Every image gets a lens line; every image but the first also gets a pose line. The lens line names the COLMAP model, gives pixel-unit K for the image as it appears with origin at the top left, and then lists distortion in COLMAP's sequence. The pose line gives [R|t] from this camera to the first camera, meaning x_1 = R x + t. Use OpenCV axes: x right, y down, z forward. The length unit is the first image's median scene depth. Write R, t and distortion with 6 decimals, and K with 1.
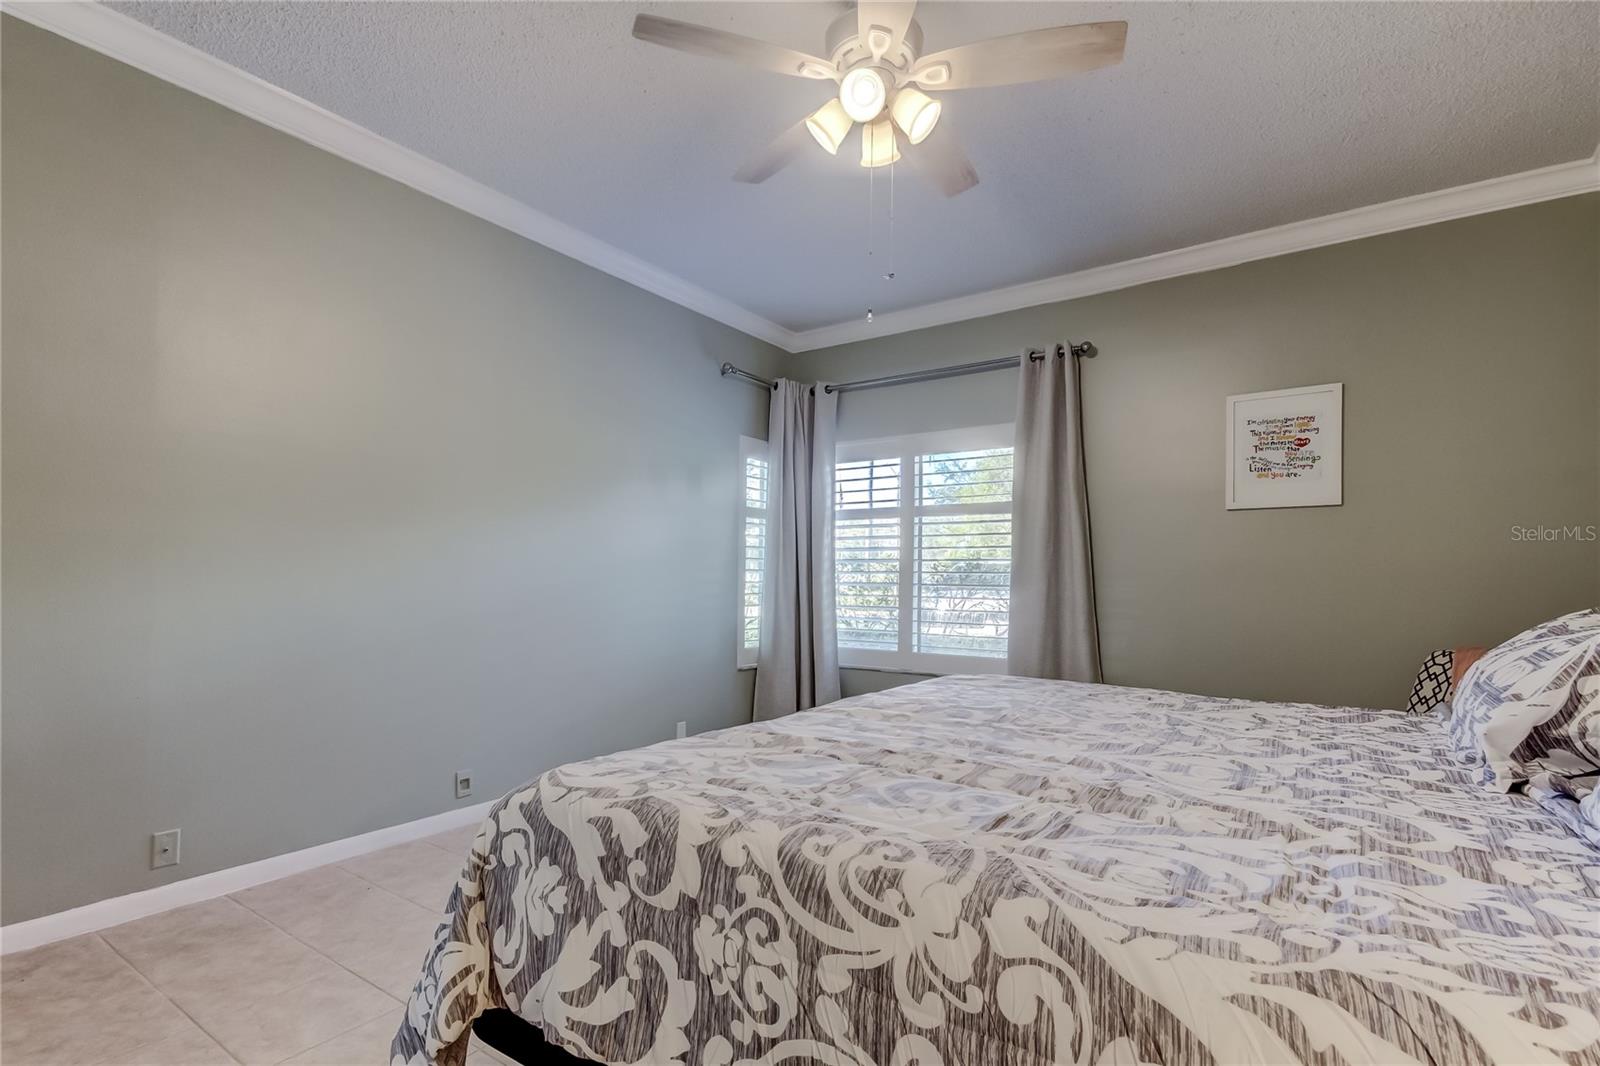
lens RADIAL K [[748.0, 0, 823.8], [0, 748.0, 572.8], [0, 0, 1]] dist [0.024411, -0.007104]
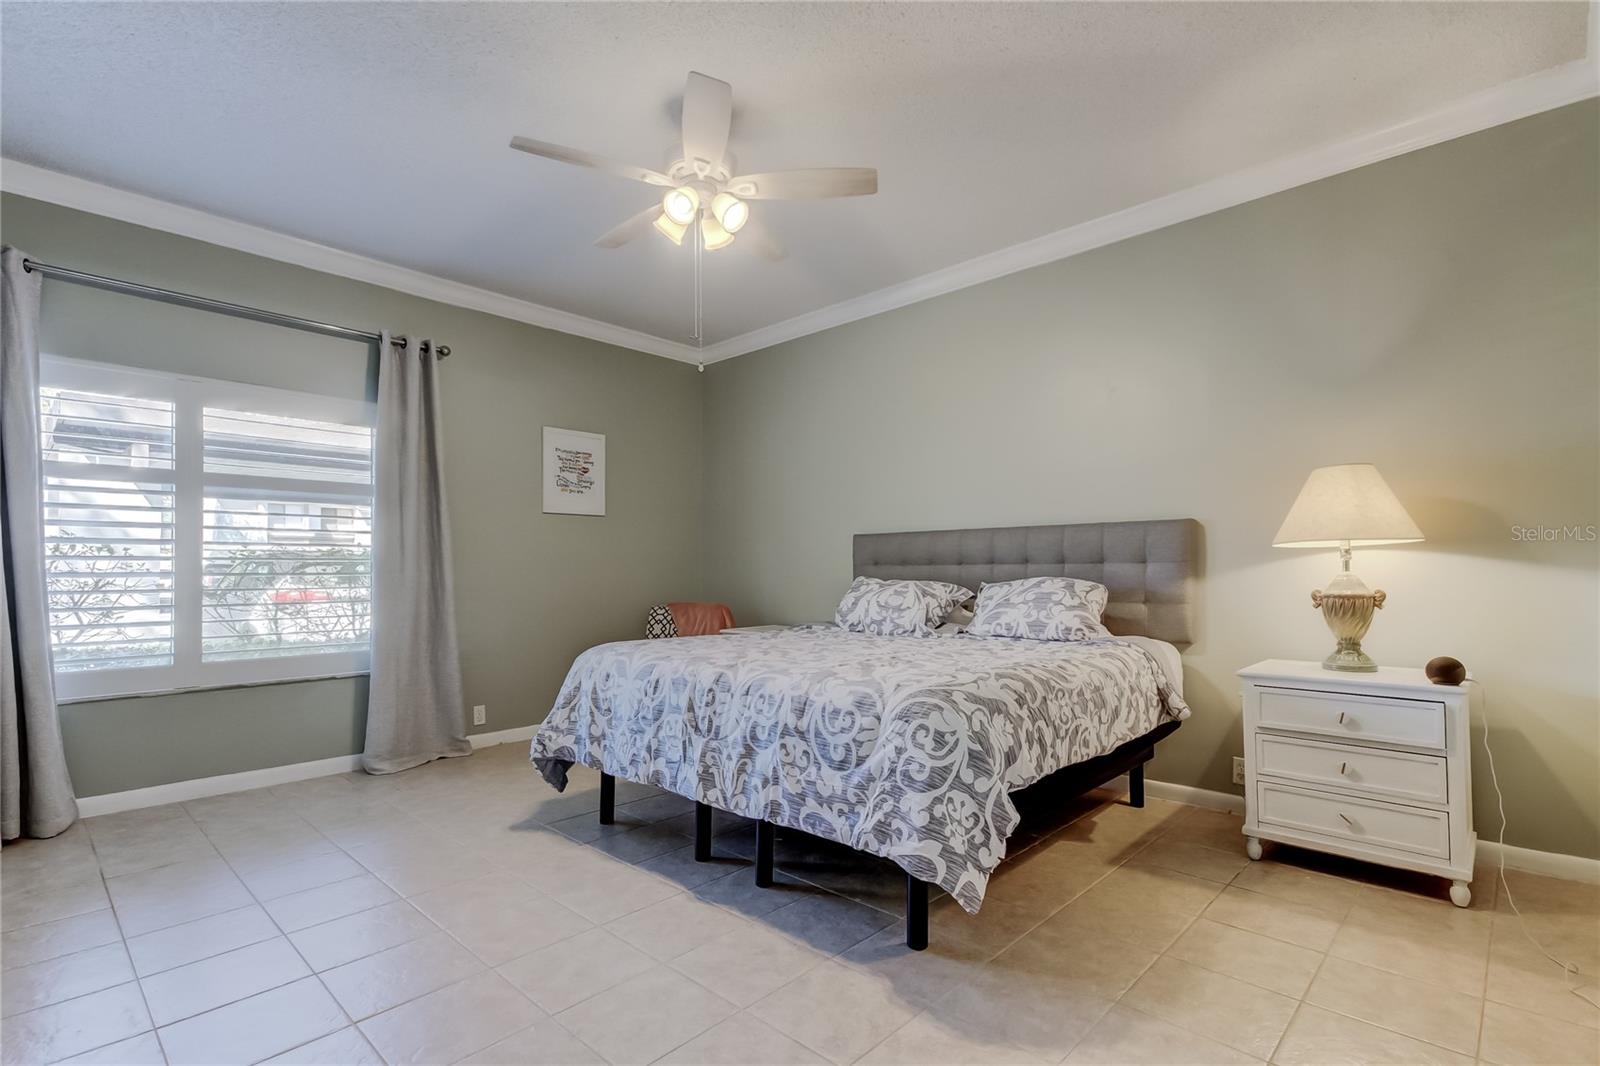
lens RADIAL K [[748.0, 0, 795.5], [0, 748.0, 548.6], [0, 0, 1]] dist [0.024411, -0.007104]
pose [[0.173742, 0.016872, 0.984647, -2.047364], [-0.005921, 0.999853, -0.016088, -0.005765], [-0.984773, -0.003035, 0.173816, 1.024432]]
